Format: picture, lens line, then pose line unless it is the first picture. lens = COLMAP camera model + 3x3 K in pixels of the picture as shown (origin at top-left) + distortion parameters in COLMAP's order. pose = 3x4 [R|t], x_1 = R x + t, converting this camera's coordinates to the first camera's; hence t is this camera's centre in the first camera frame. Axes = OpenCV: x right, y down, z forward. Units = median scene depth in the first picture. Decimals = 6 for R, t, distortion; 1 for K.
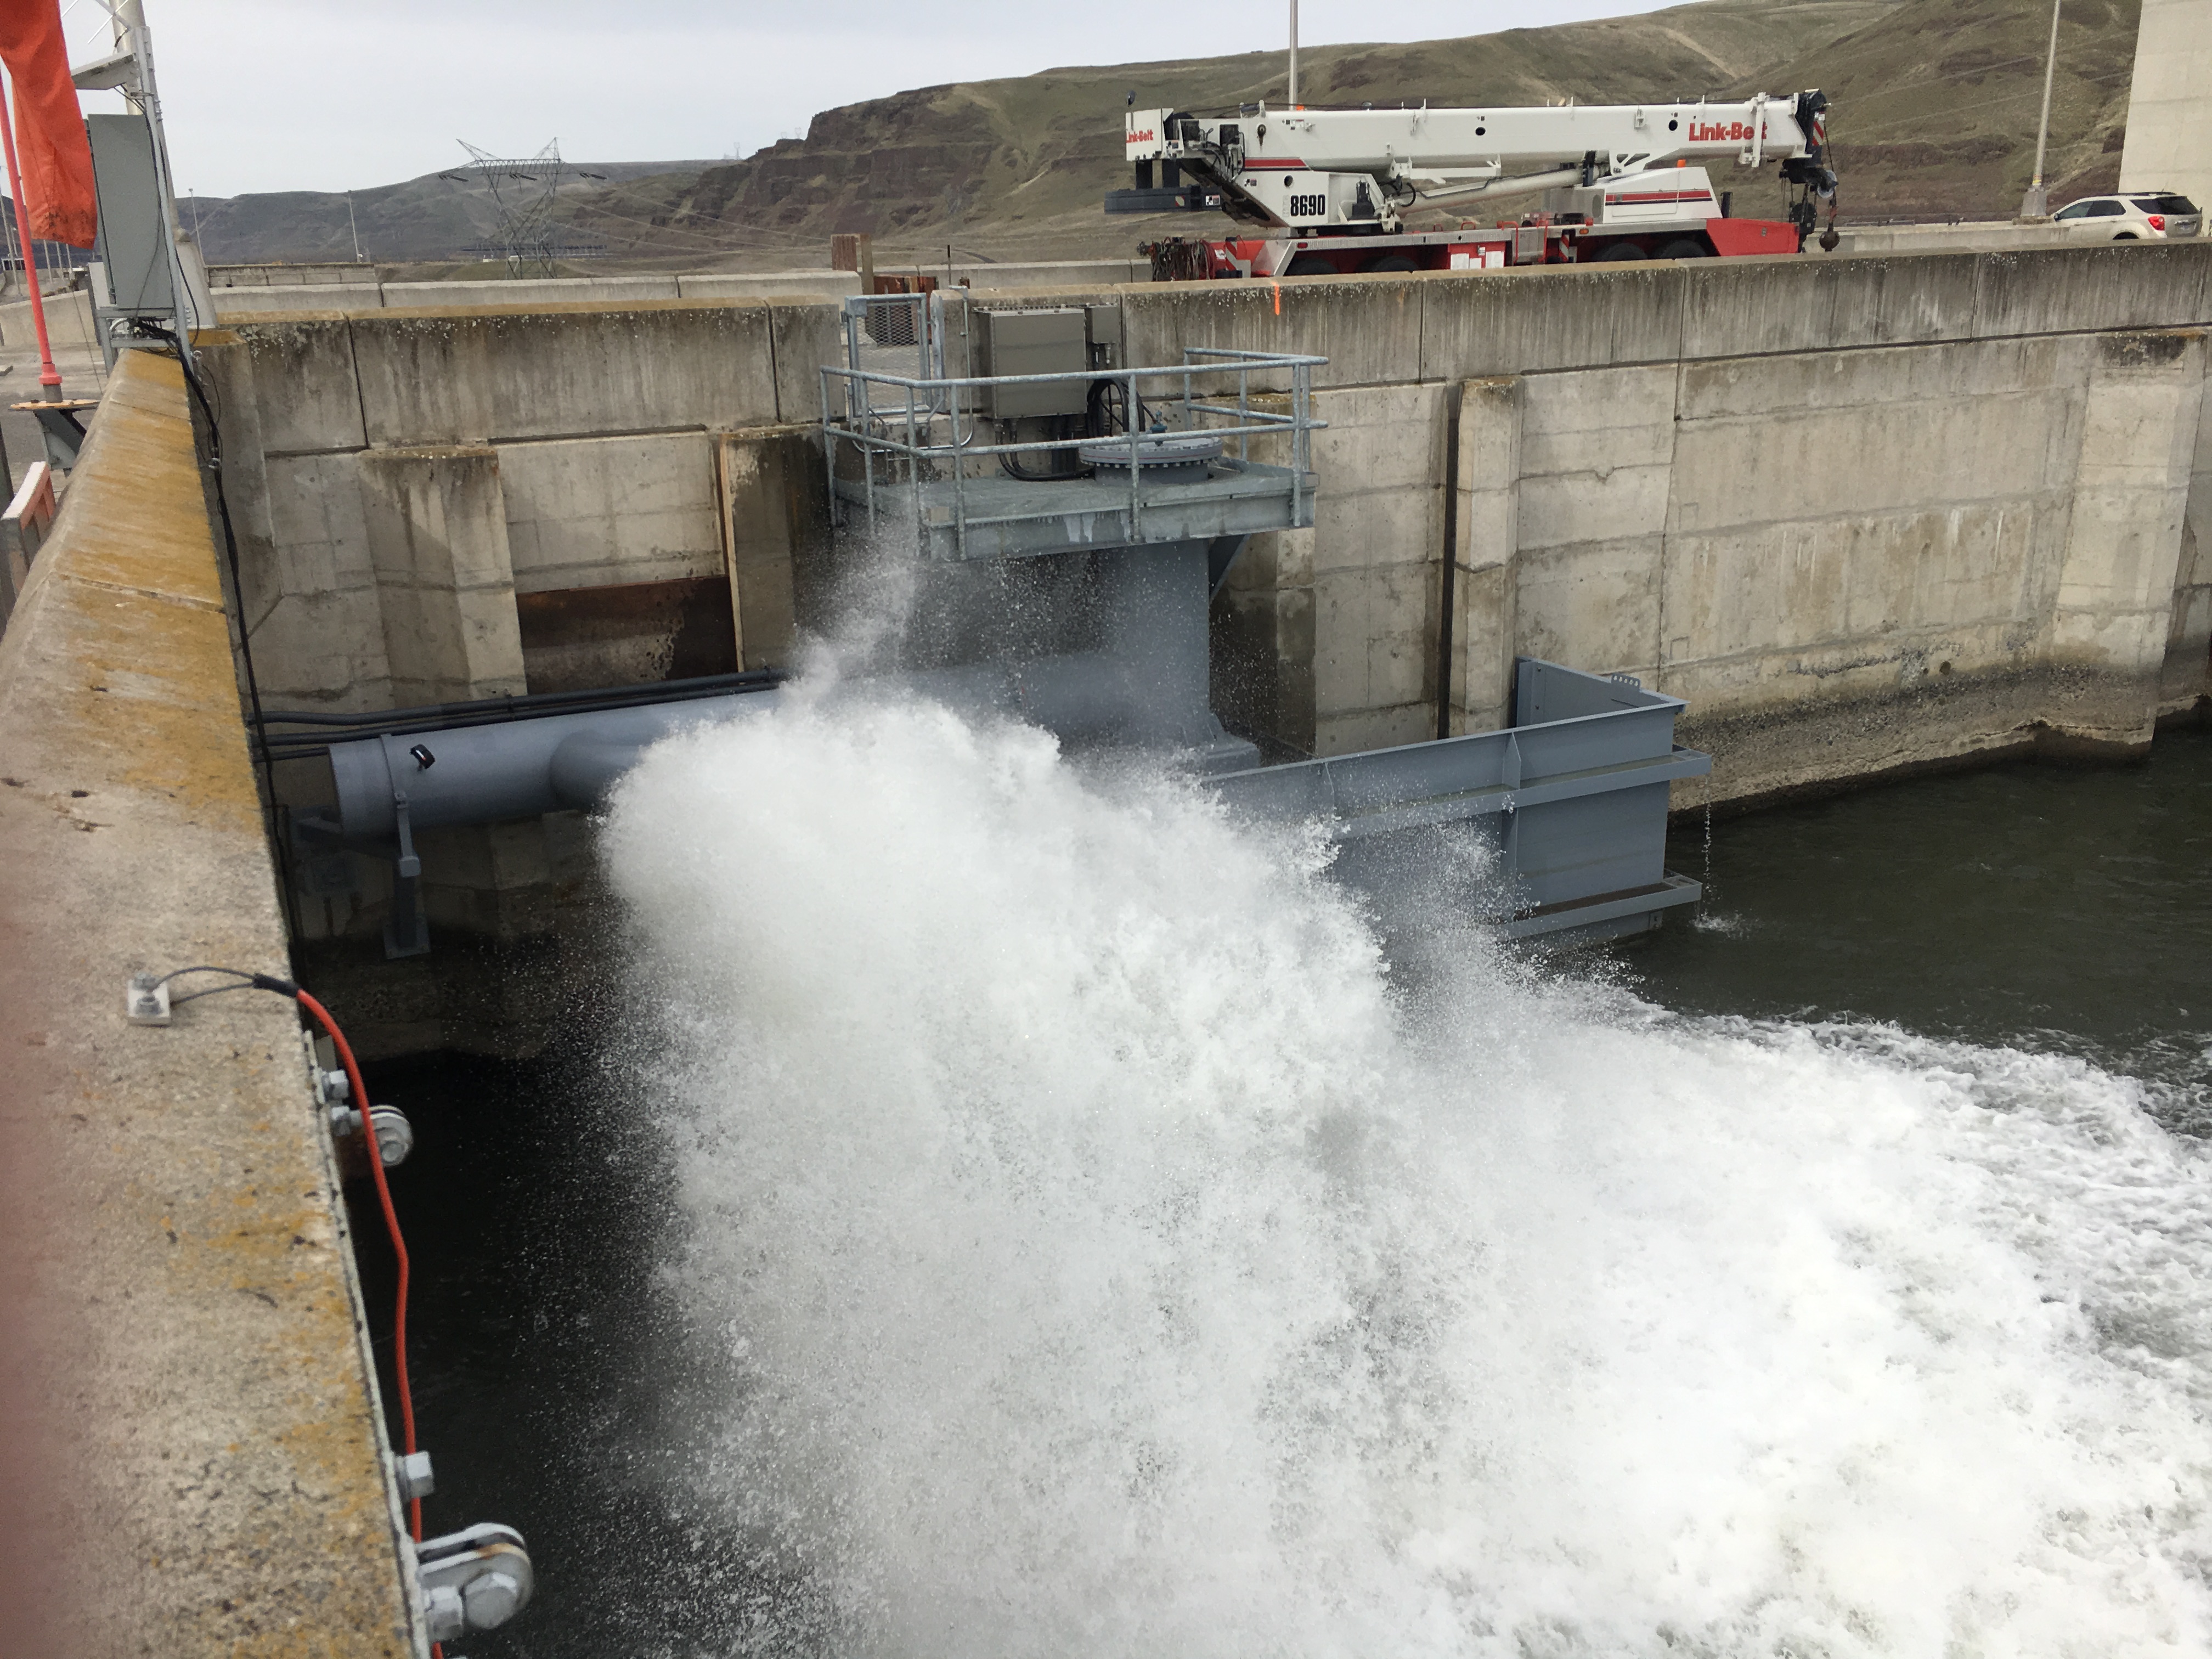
lens RADIAL K [[1881.9, 0, 1100.3], [0, 1881.9, 838.7], [0, 0, 1]] dist [0.080679, -0.097422]
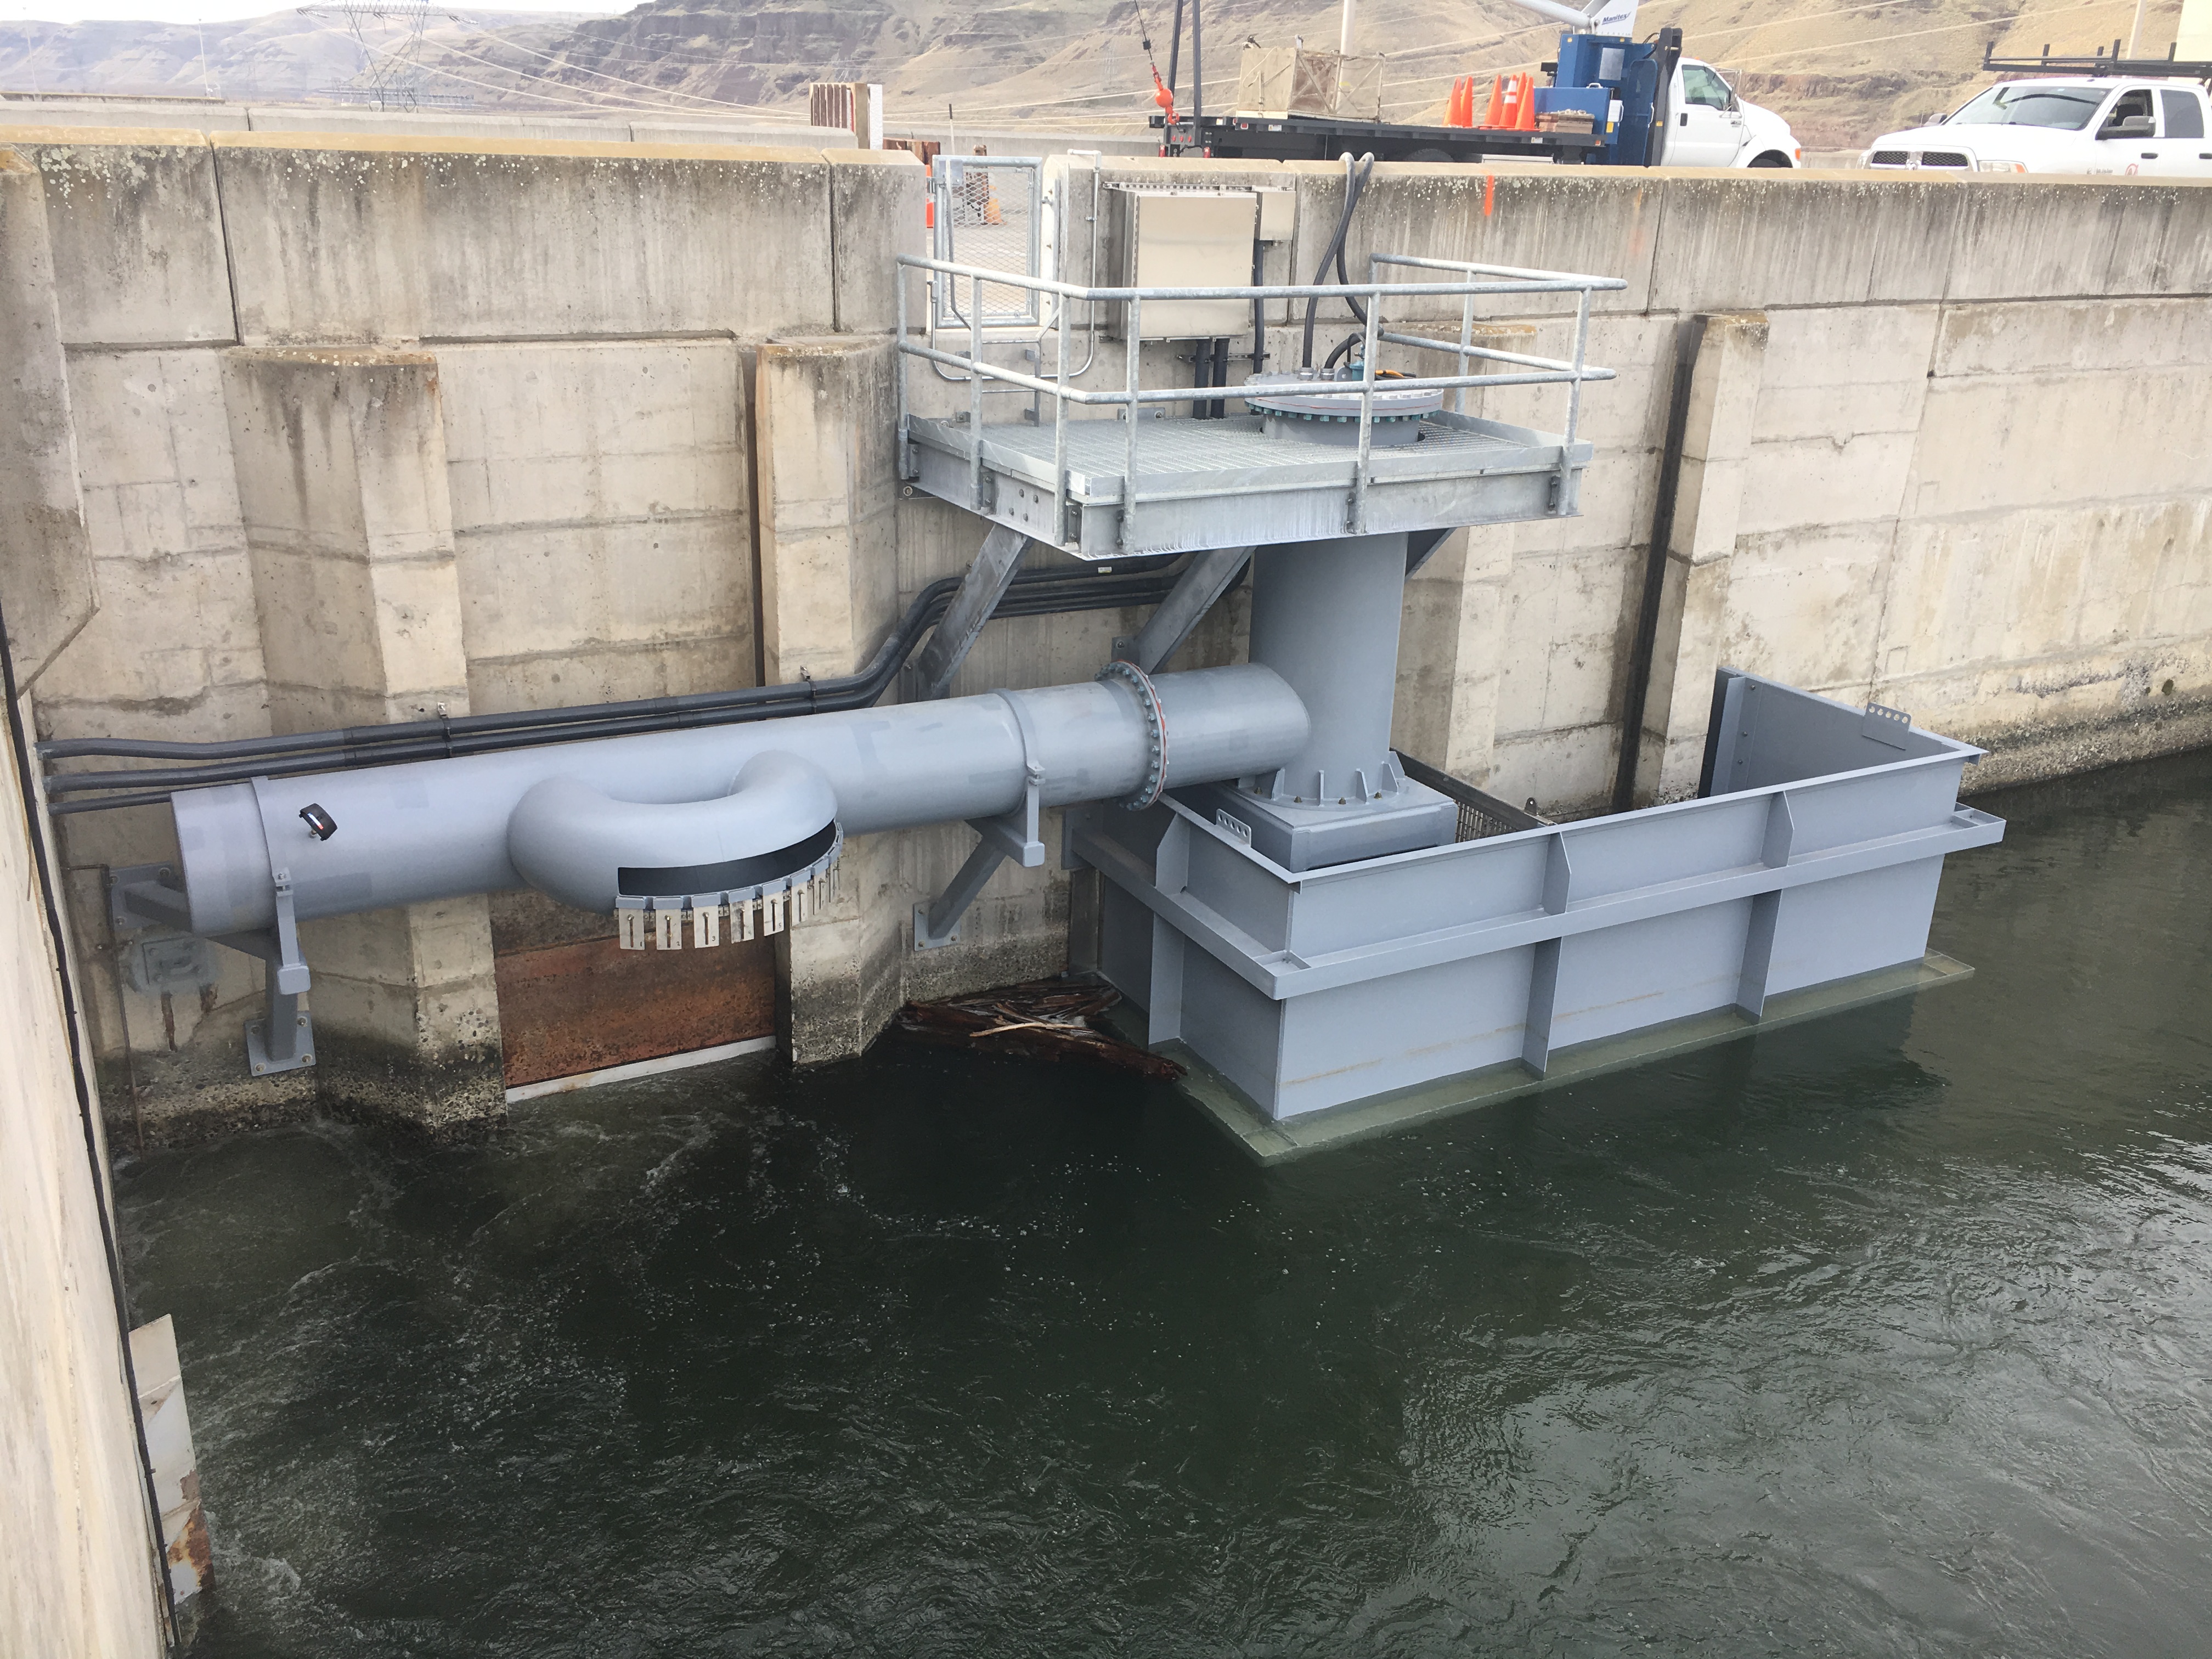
lens RADIAL K [[1878.4, 0, 1106.0], [0, 1878.4, 829.5], [0, 0, 1]] dist [0.090794, -0.126305]
pose [[0.996738, 0.032713, 0.073775, -0.101559], [-0.036299, 0.998197, 0.047800, -0.063255], [-0.072079, -0.050322, 0.996129, 0.246149]]
